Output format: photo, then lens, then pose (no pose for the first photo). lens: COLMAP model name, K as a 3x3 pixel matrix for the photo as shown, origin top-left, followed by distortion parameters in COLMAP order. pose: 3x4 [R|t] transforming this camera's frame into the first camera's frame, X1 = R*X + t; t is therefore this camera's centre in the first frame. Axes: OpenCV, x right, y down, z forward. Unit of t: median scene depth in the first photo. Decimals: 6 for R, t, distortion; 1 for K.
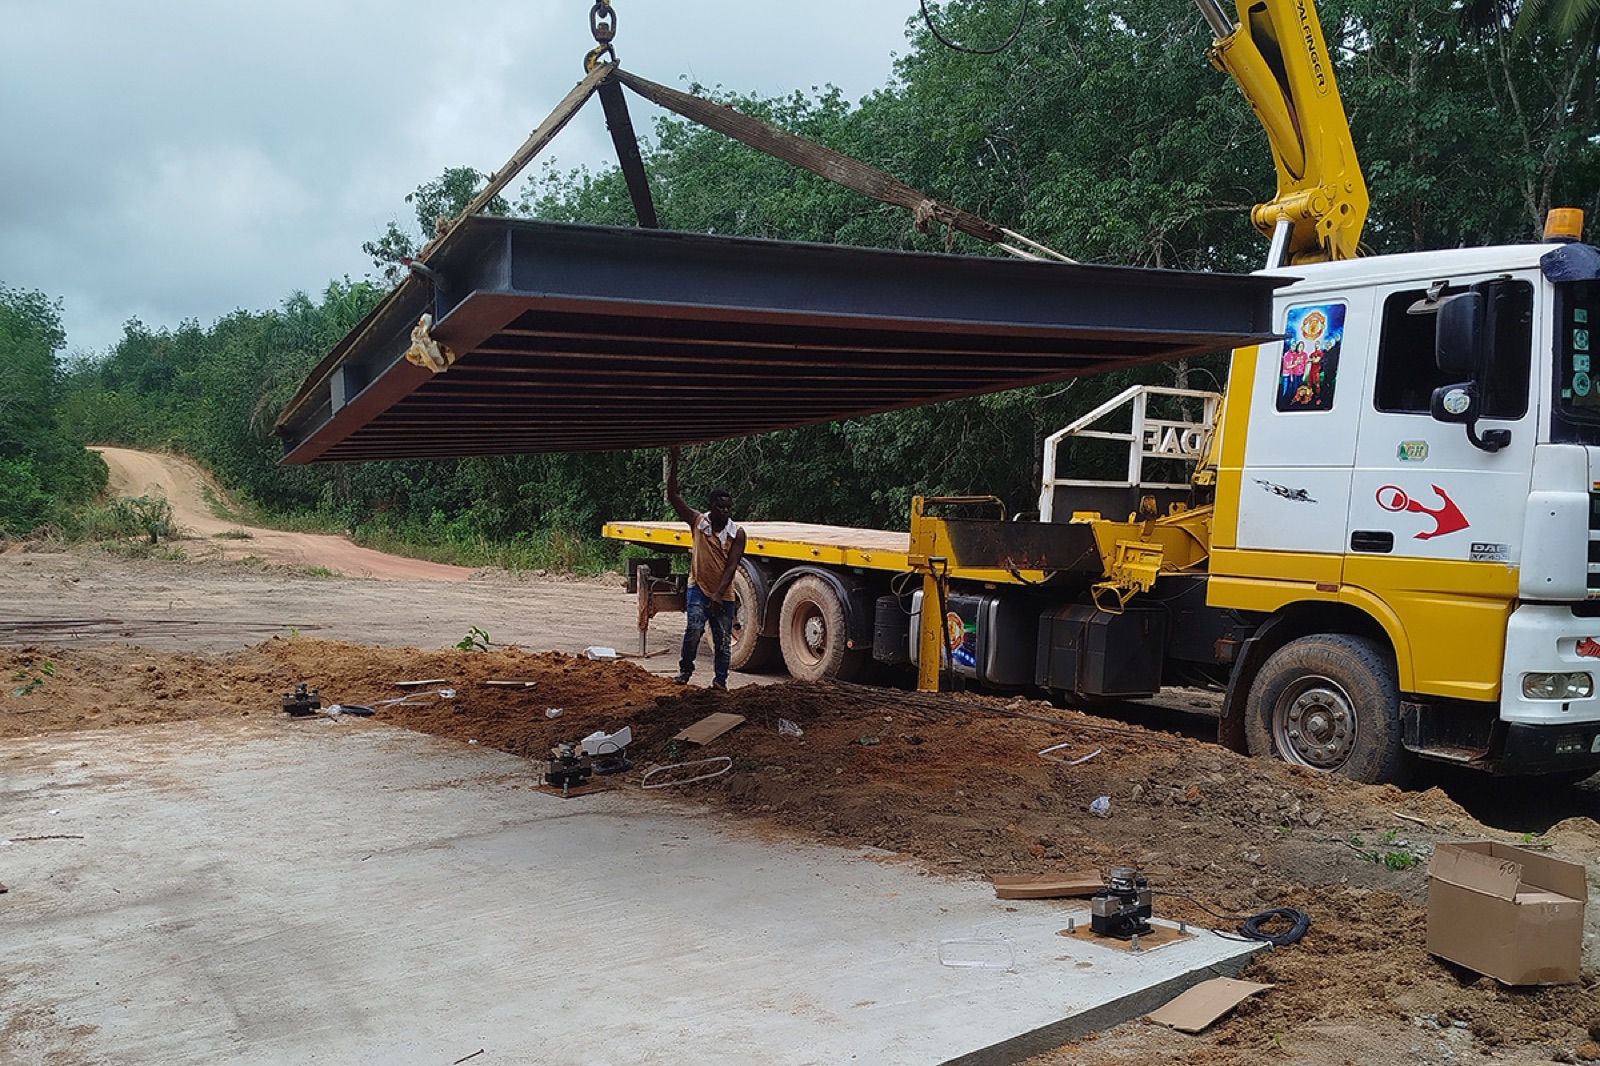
lens RADIAL K [[1562.2, 0, 797.3], [0, 1562.2, 718.5], [0, 0, 1]] dist [0.140898, -0.213443]
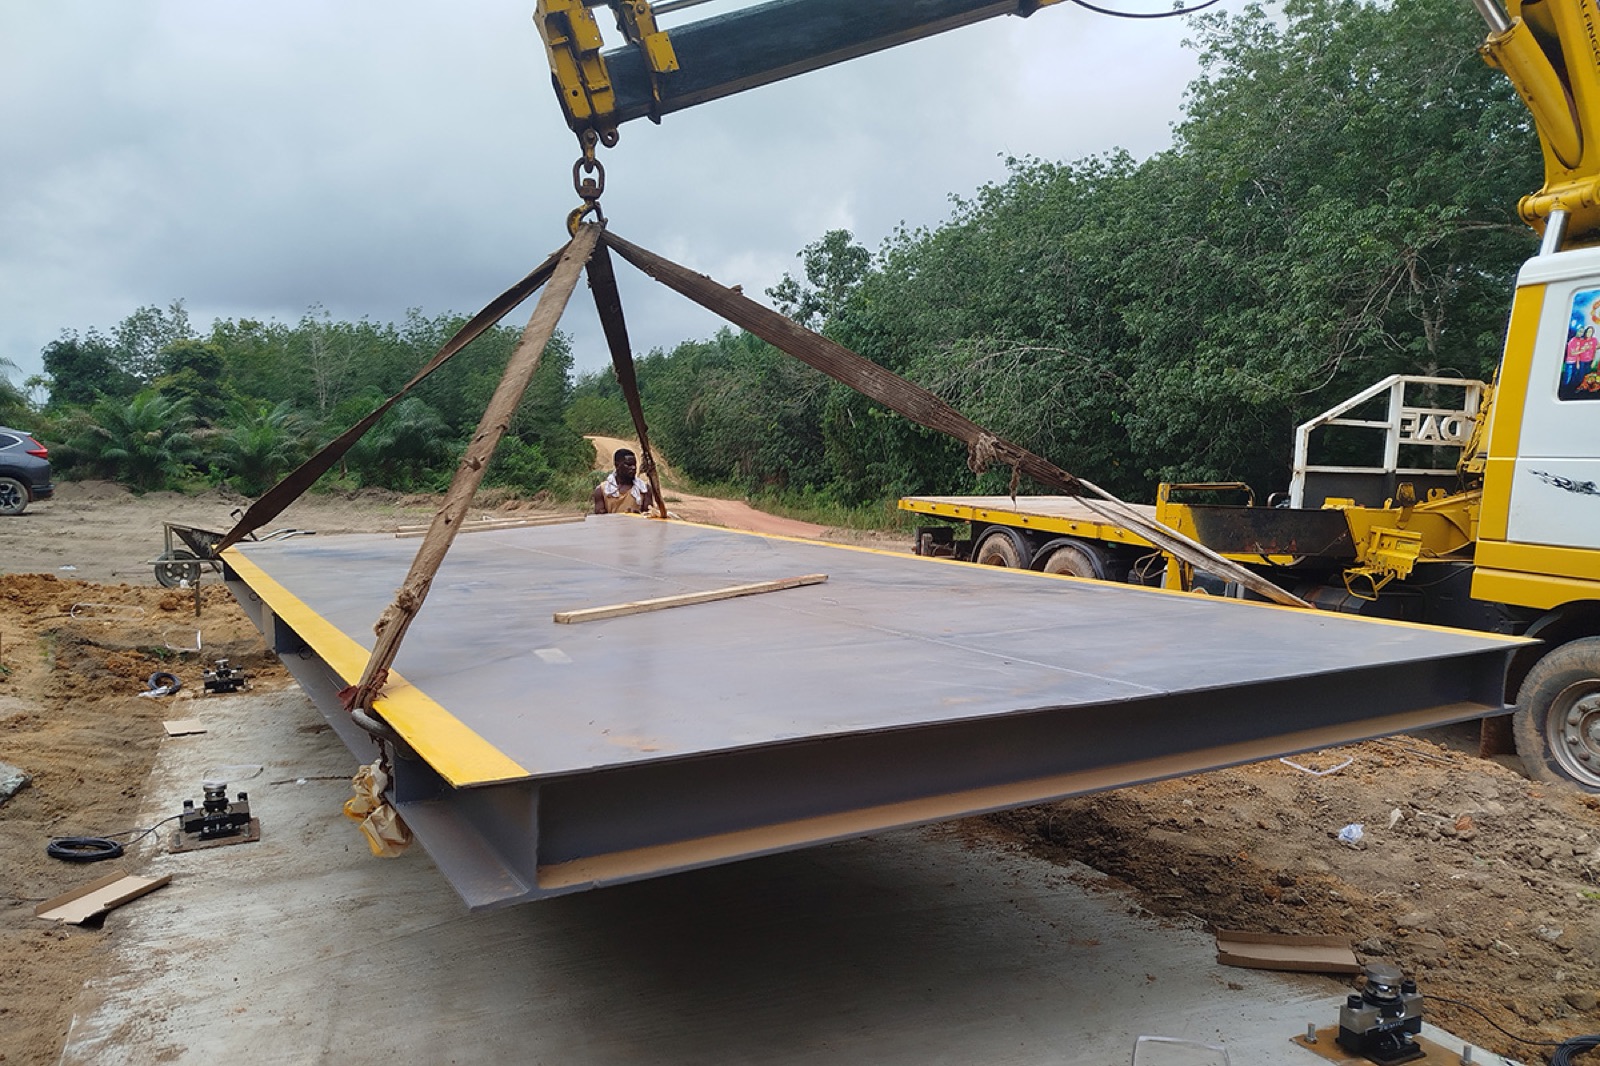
lens RADIAL K [[1150.4, 0, 800.2], [0, 1150.4, 597.2], [0, 0, 1]] dist [0.056935, -0.053036]
pose [[0.968951, 0.036523, -0.244539, 0.031497], [-0.044142, 0.998693, -0.025748, -0.032290], [0.243279, 0.035743, 0.969298, 0.187460]]
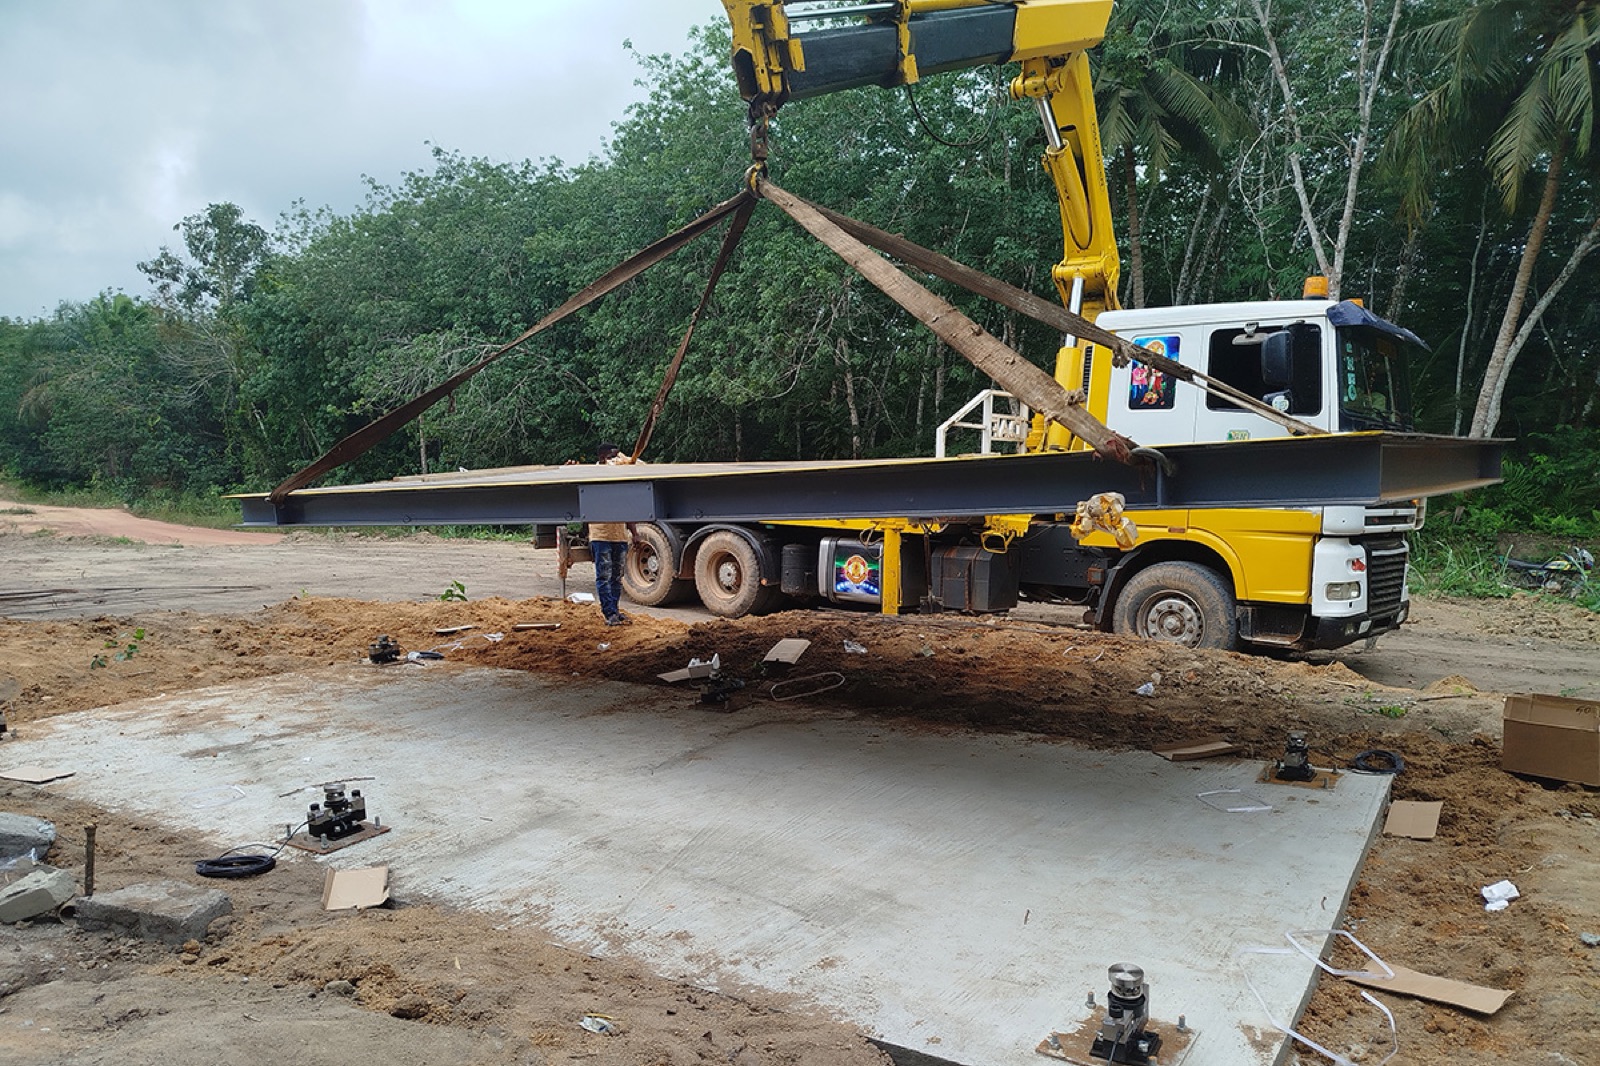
lens RADIAL K [[1168.7, 0, 799.5], [0, 1168.7, 613.7], [0, 0, 1]] dist [0.075552, -0.102918]
pose [[0.954195, -0.051132, 0.294785, -0.274971], [0.055707, 0.998422, -0.007139, -0.014773], [-0.293955, 0.023234, 0.955537, 0.059294]]
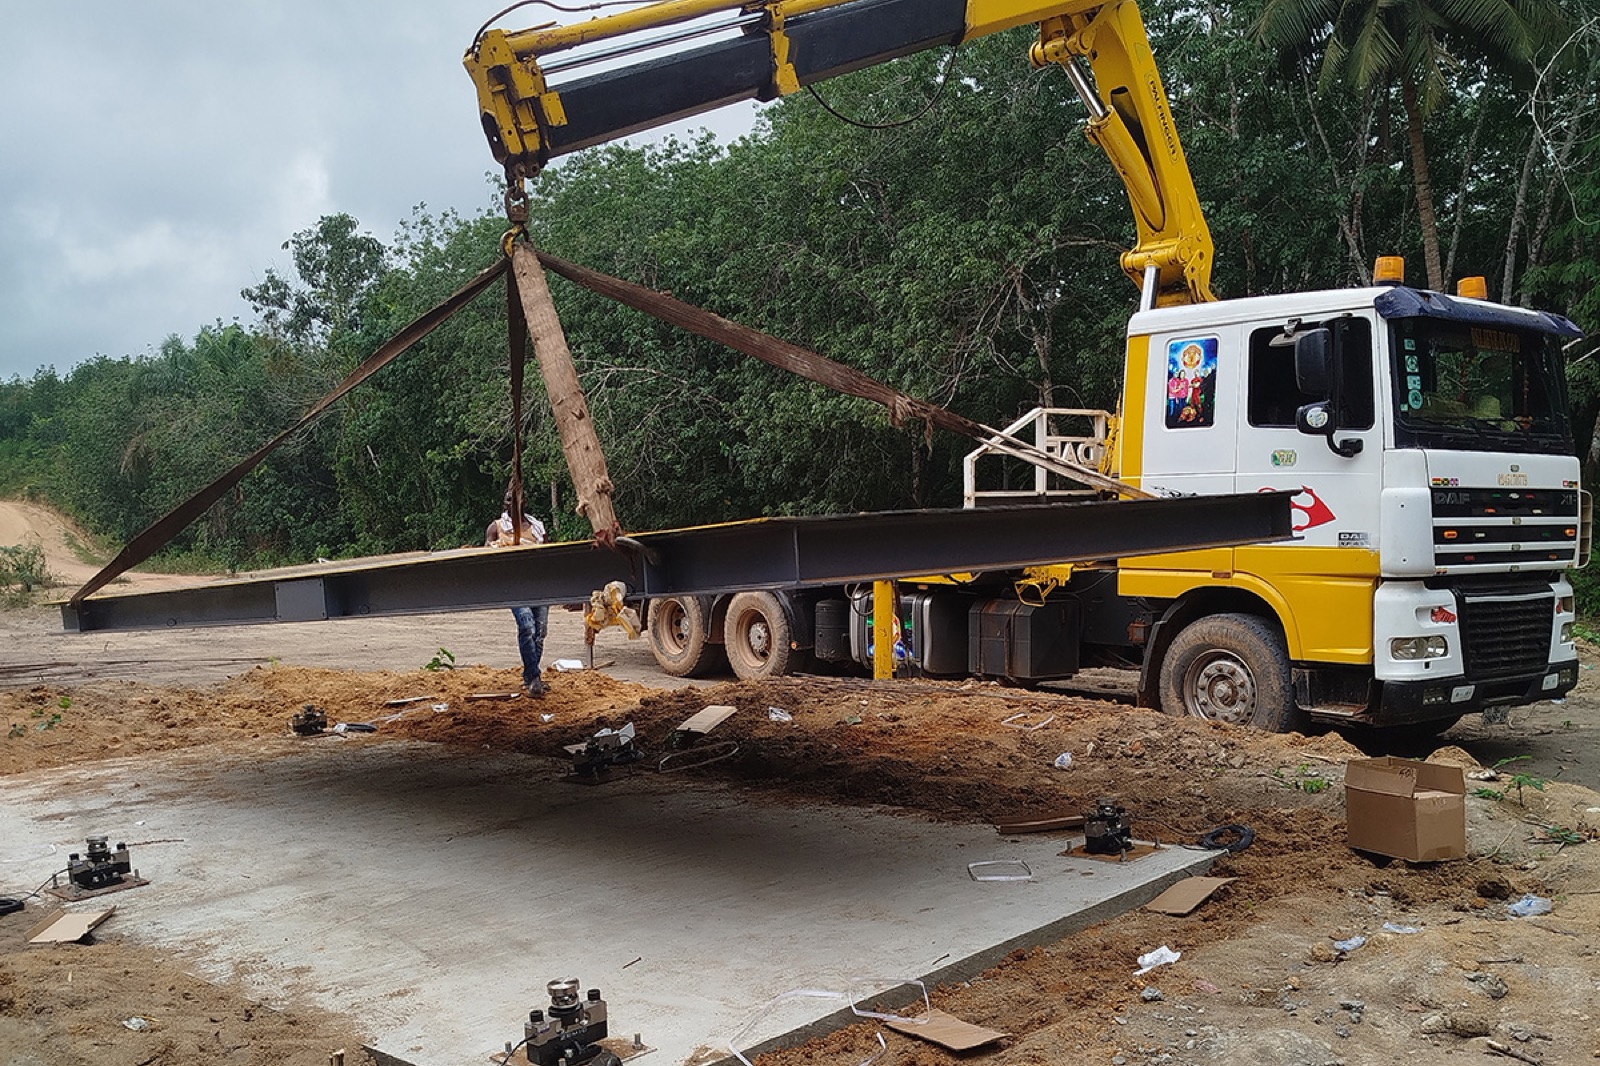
lens RADIAL K [[1579.6, 0, 794.5], [0, 1579.6, 601.2], [0, 0, 1]] dist [0.182592, -0.430063]
pose [[0.995009, -0.046177, 0.088457, -0.074988], [0.053570, 0.995100, -0.083109, 0.016247], [-0.084186, 0.087433, 0.992607, -0.129116]]
